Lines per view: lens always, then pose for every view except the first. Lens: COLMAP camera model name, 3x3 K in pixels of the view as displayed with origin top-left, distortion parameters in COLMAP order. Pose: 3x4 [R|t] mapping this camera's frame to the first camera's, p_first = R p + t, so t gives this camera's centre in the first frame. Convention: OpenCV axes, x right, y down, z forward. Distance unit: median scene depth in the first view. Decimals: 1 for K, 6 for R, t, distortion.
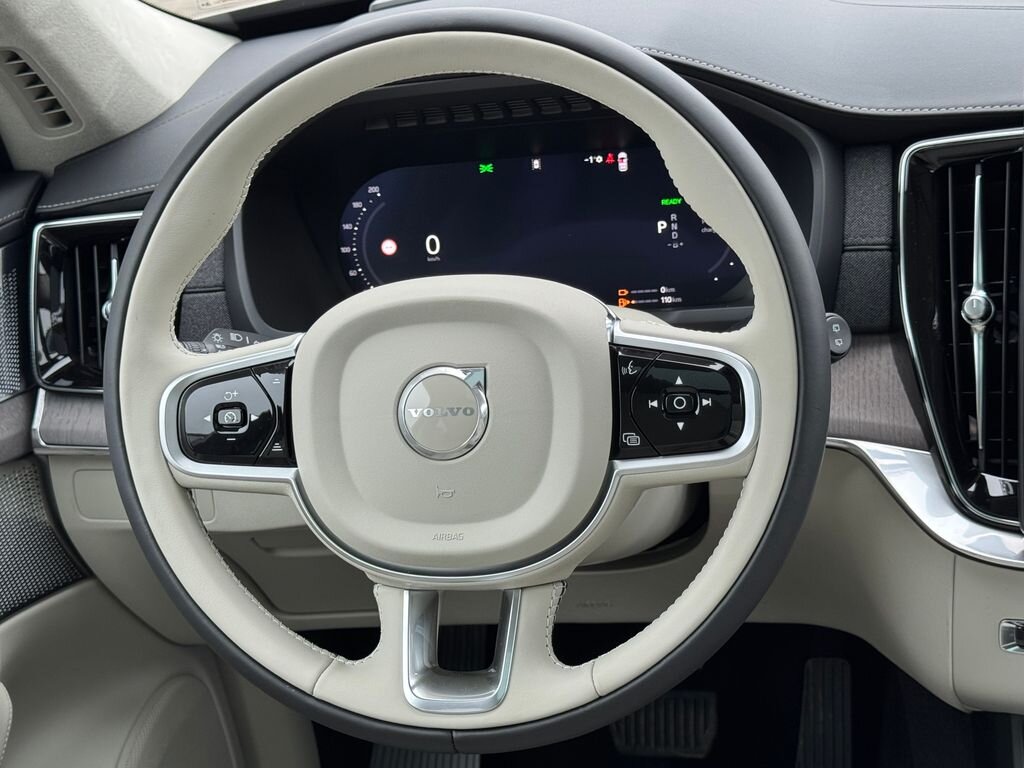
lens RADIAL K [[1572.7, 0, 506.2], [0, 1572.7, 395.1], [0, 0, 1]] dist [0.315980, 0.000000]
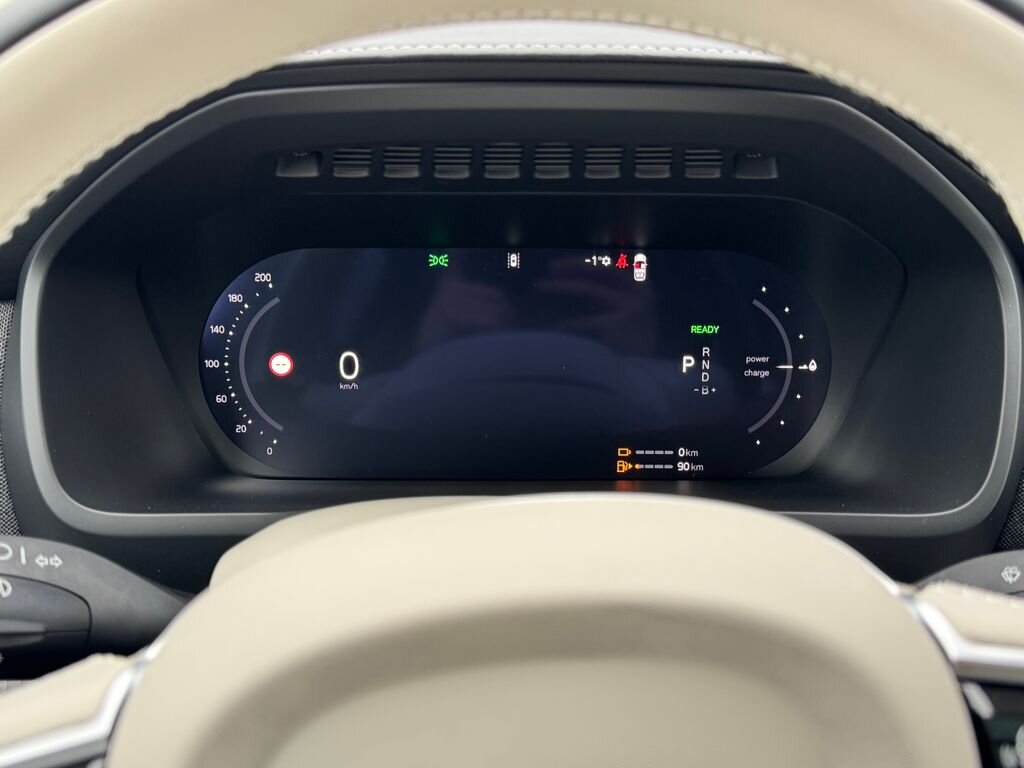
lens RADIAL K [[1040.9, 0, 499.9], [0, 1040.9, 399.9], [0, 0, 1]] dist [0.109833, 0.000000]
pose [[0.974230, 0.054611, 0.218845, -0.082345], [-0.048584, 0.998279, -0.032833, -0.070647], [-0.220261, 0.021355, 0.975207, 0.564297]]
